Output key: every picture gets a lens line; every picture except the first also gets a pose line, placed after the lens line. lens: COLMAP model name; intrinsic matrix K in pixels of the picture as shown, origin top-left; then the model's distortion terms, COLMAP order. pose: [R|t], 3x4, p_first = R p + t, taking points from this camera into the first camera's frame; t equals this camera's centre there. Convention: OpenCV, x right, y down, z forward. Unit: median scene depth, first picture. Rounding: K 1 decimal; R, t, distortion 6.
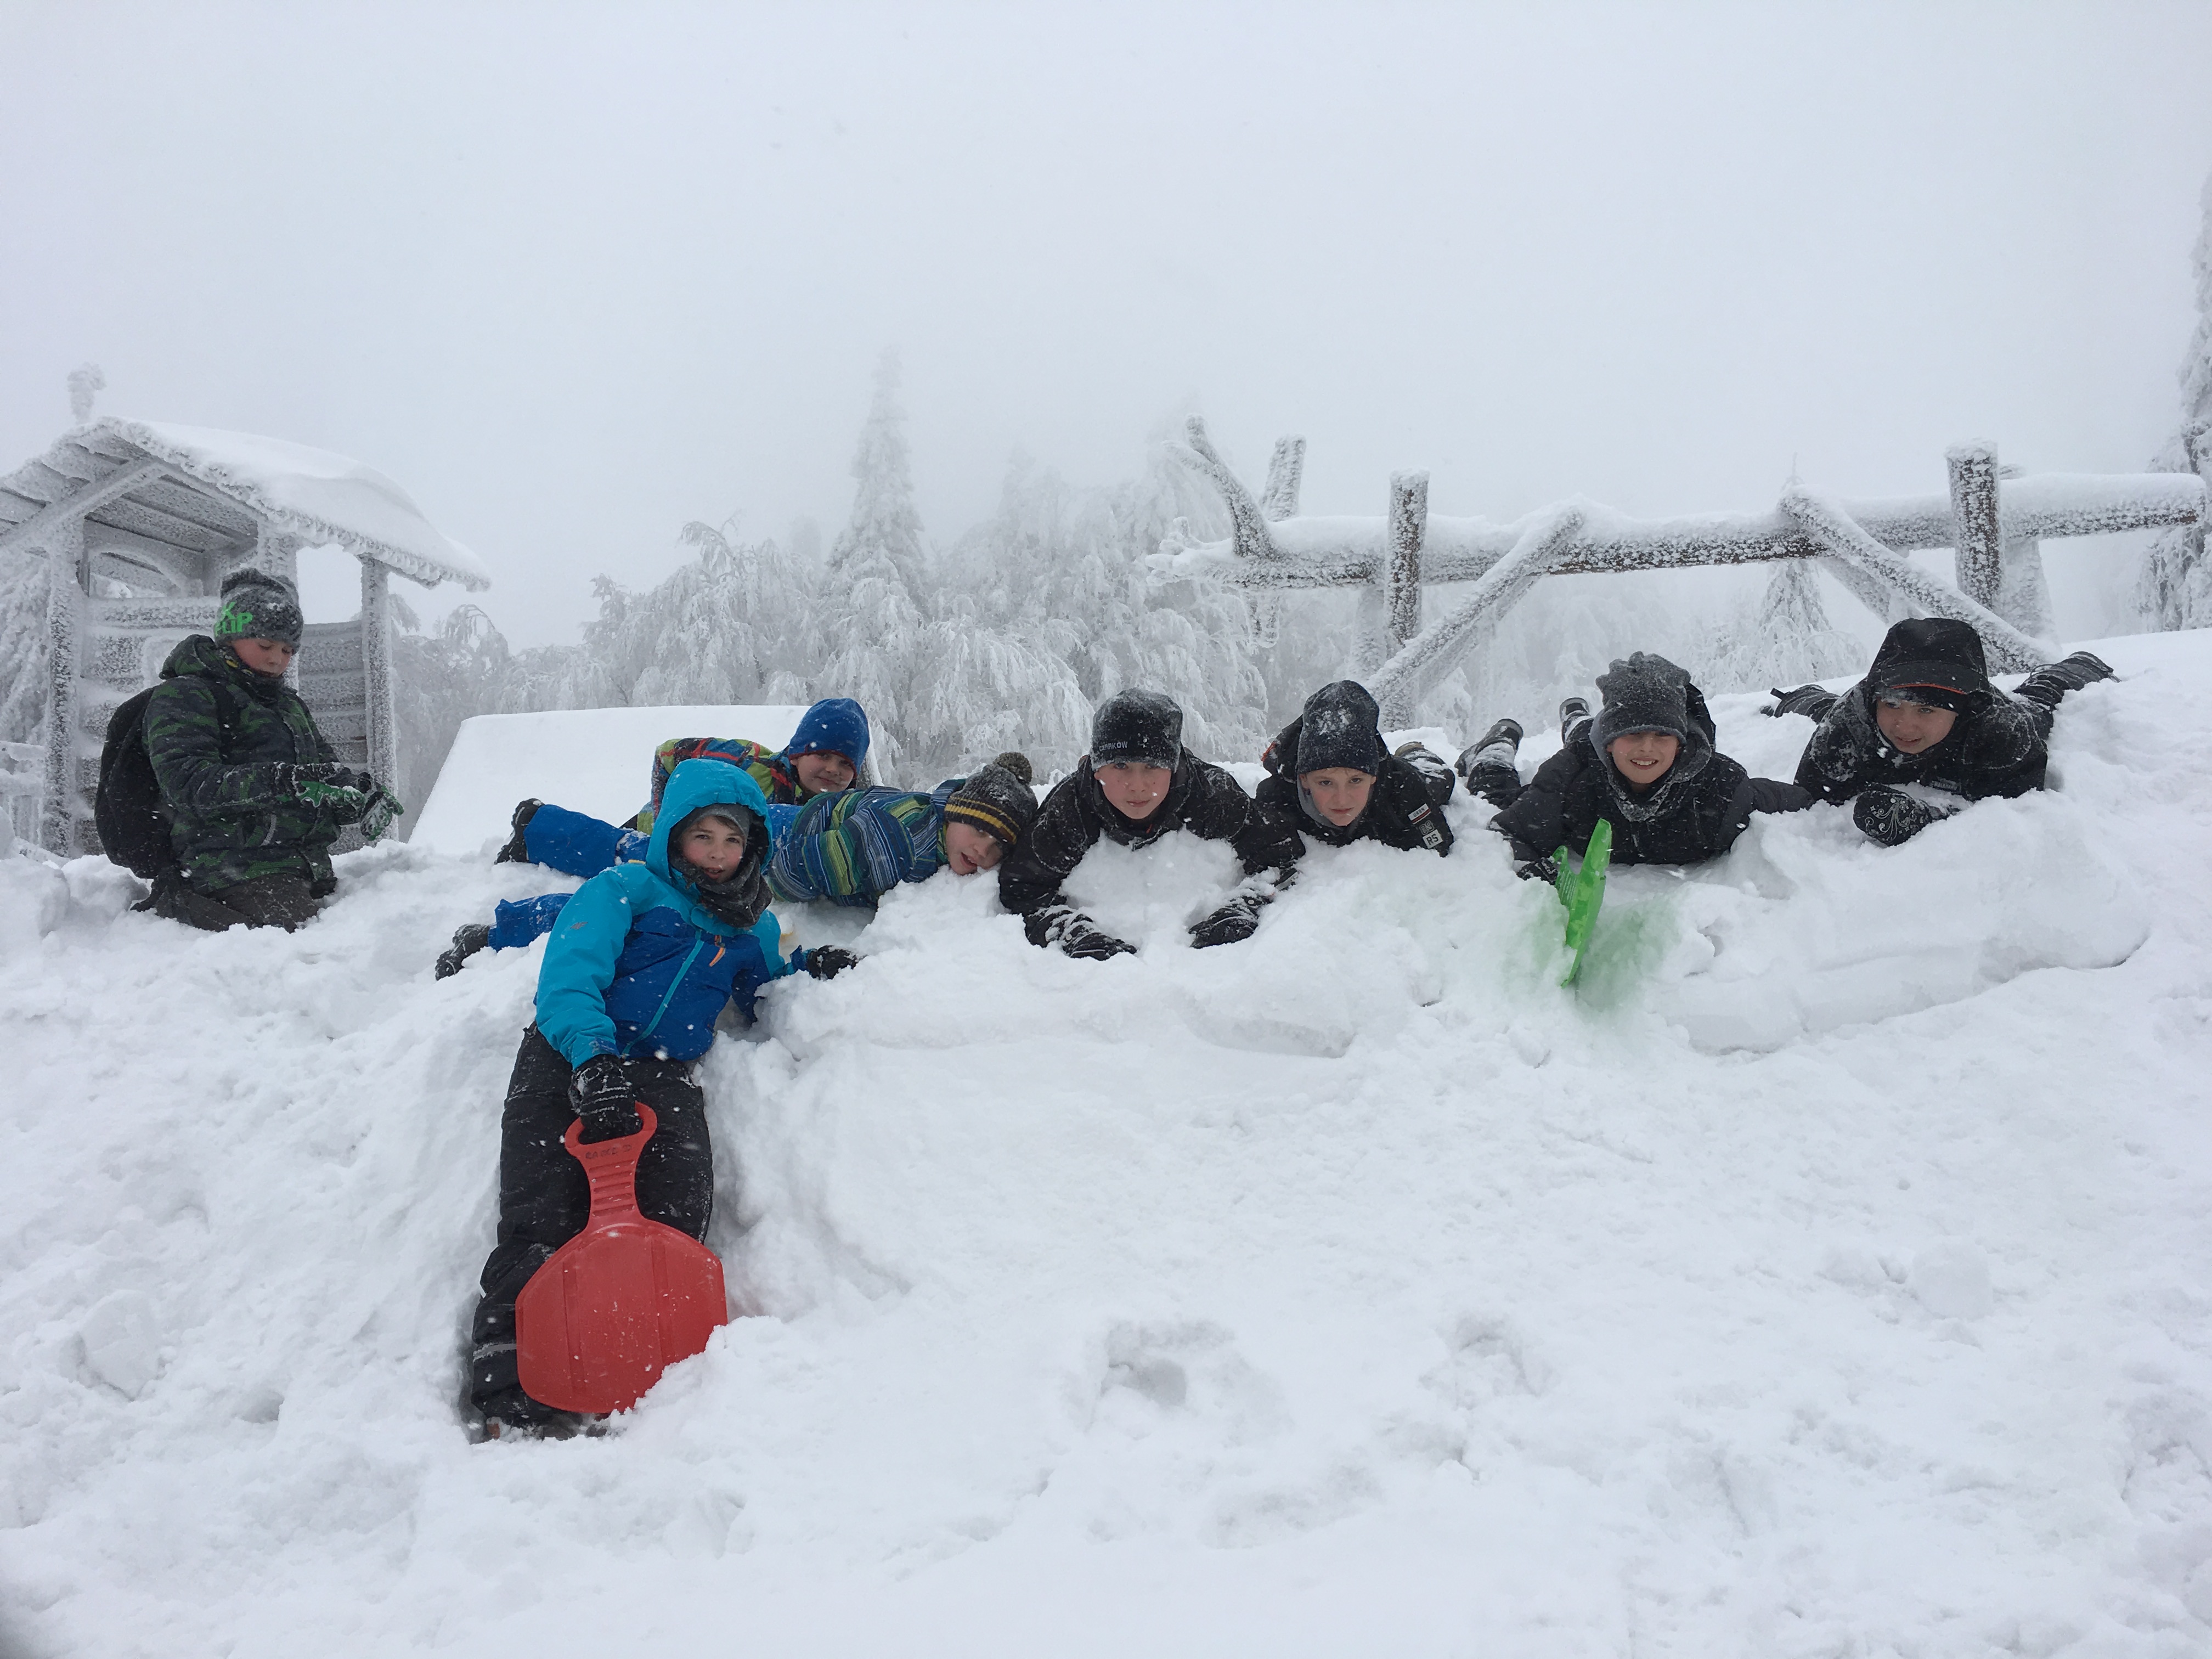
lens RADIAL K [[1887.0, 0, 1105.4], [0, 1887.0, 828.2], [0, 0, 1]] dist [0.022544, 0.004759]
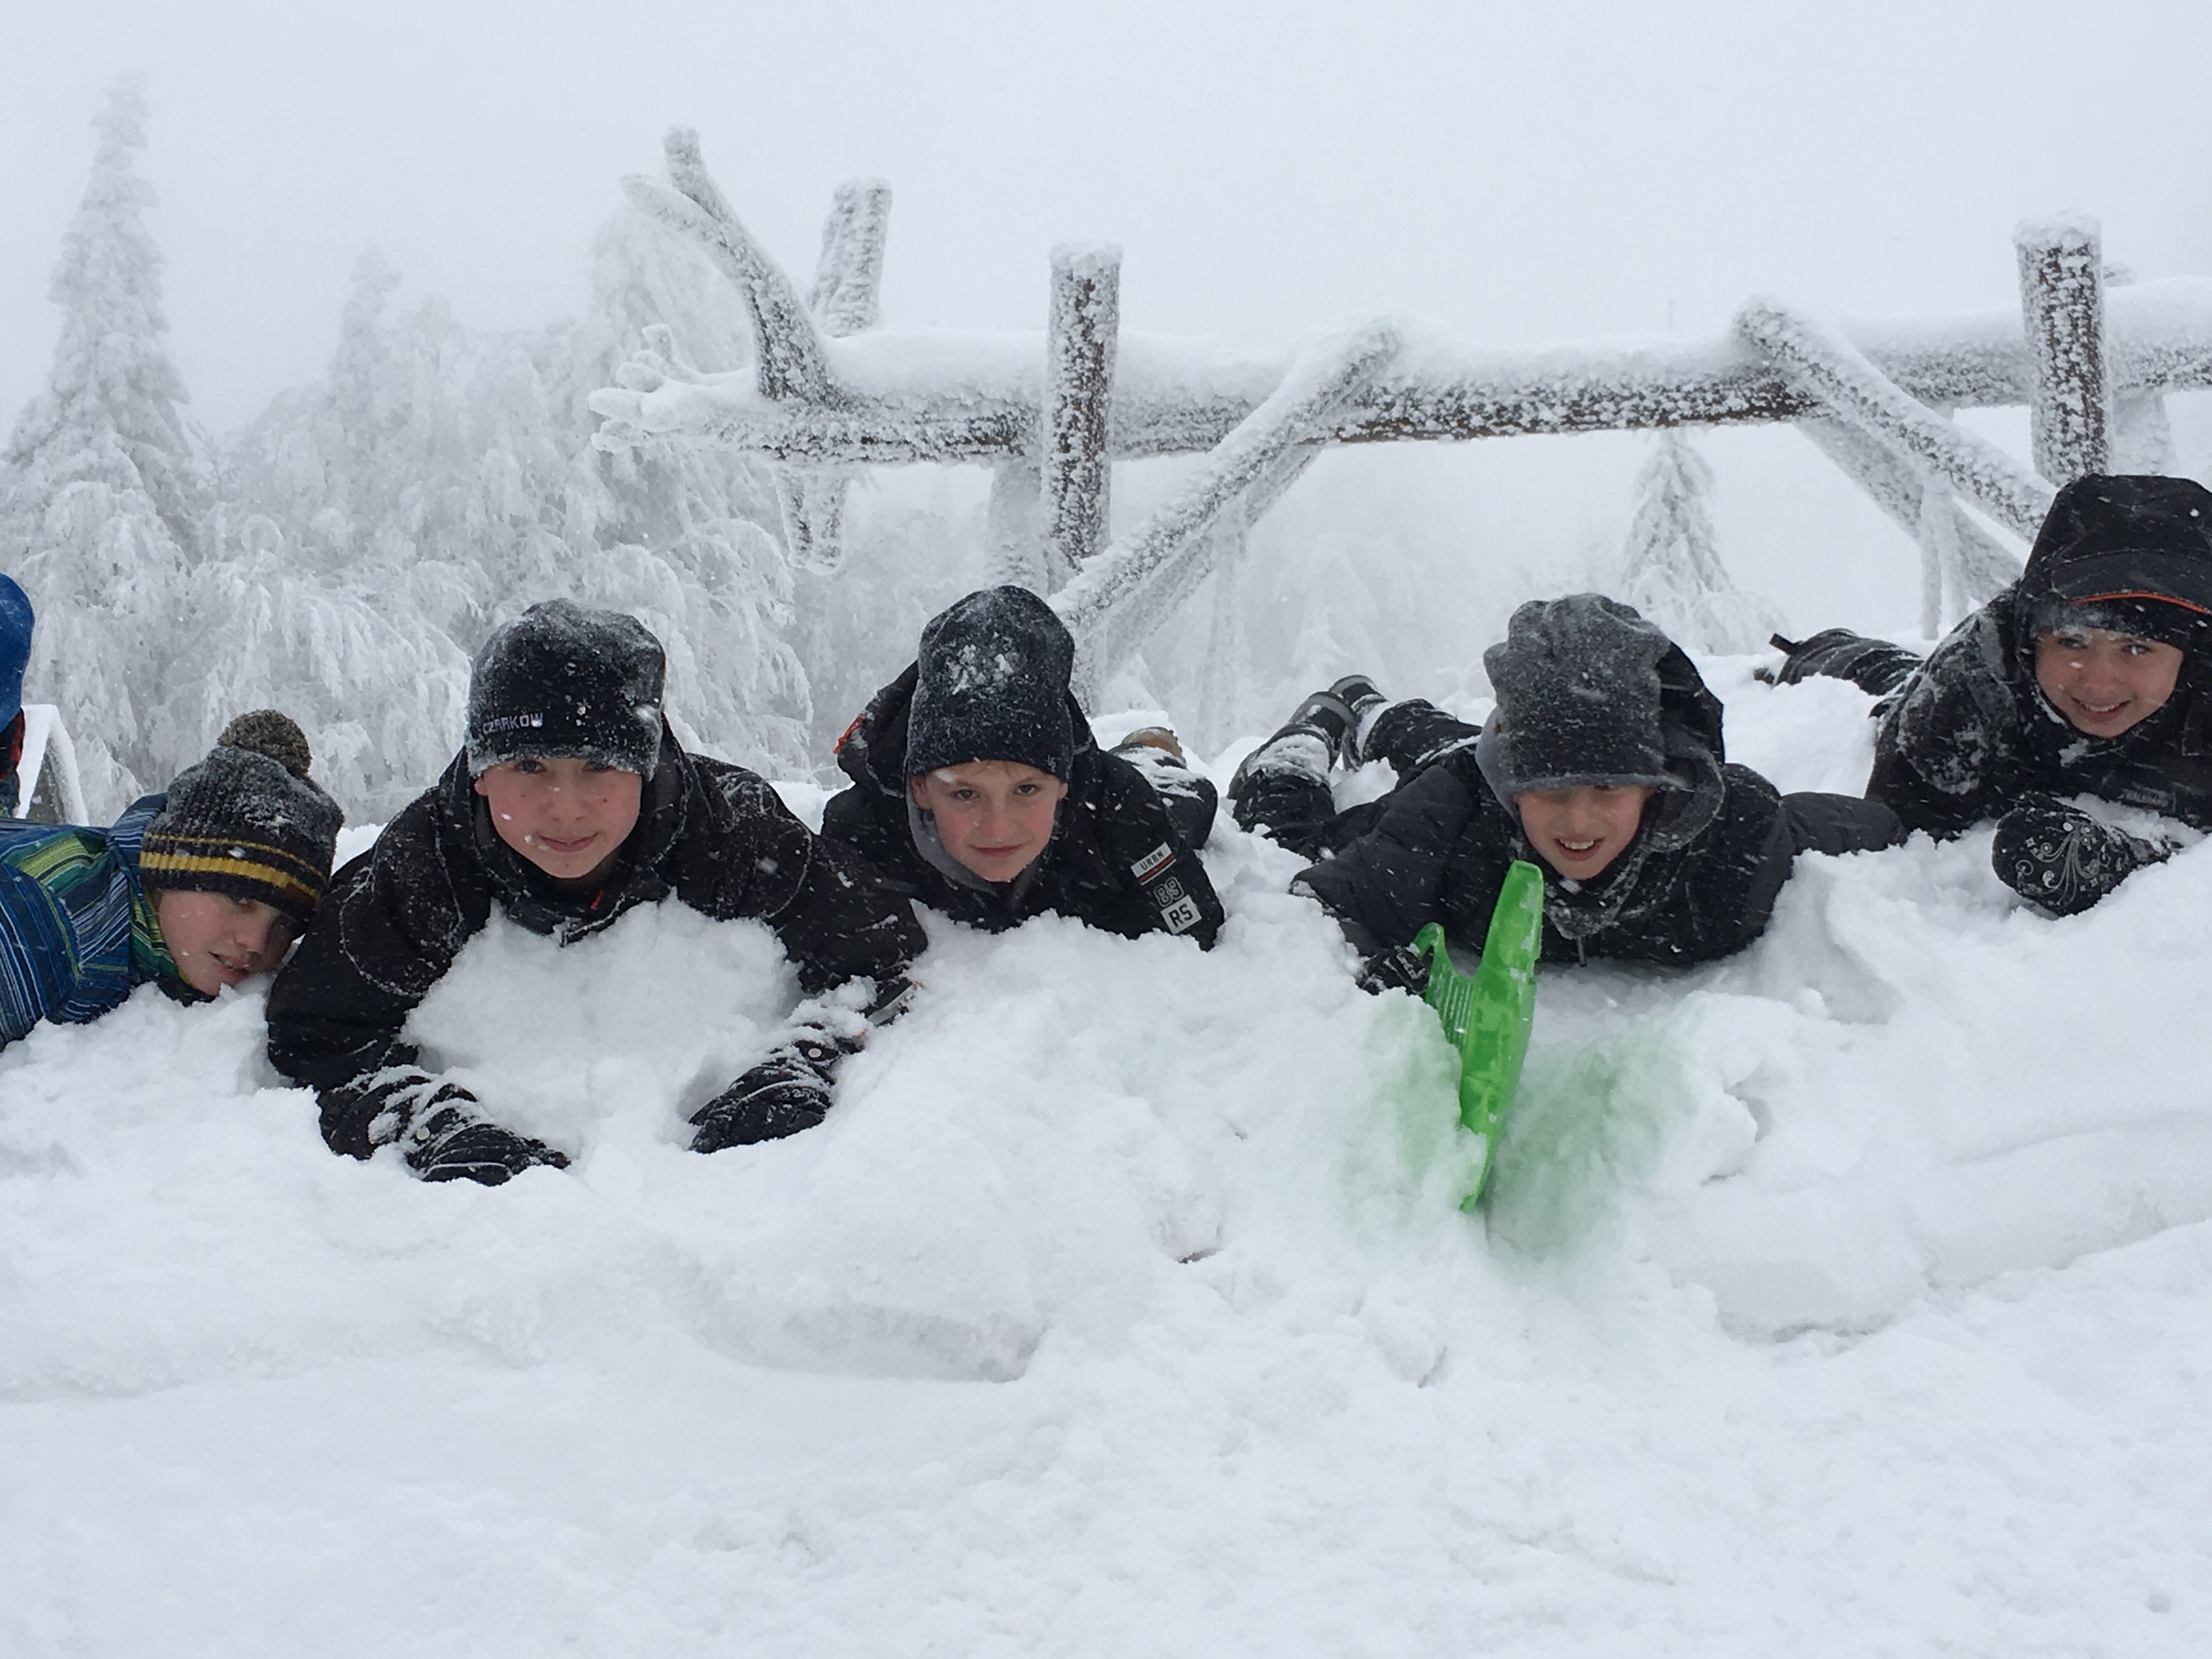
lens RADIAL K [[3243.6, 0, 1106.2], [0, 3243.6, 833.0], [0, 0, 1]] dist [0.043791, 0.000000]
pose [[0.984458, -0.008784, 0.175400, 0.006292], [0.014034, 0.999489, -0.028717, 0.008667], [-0.175058, 0.030732, 0.984078, 0.178437]]
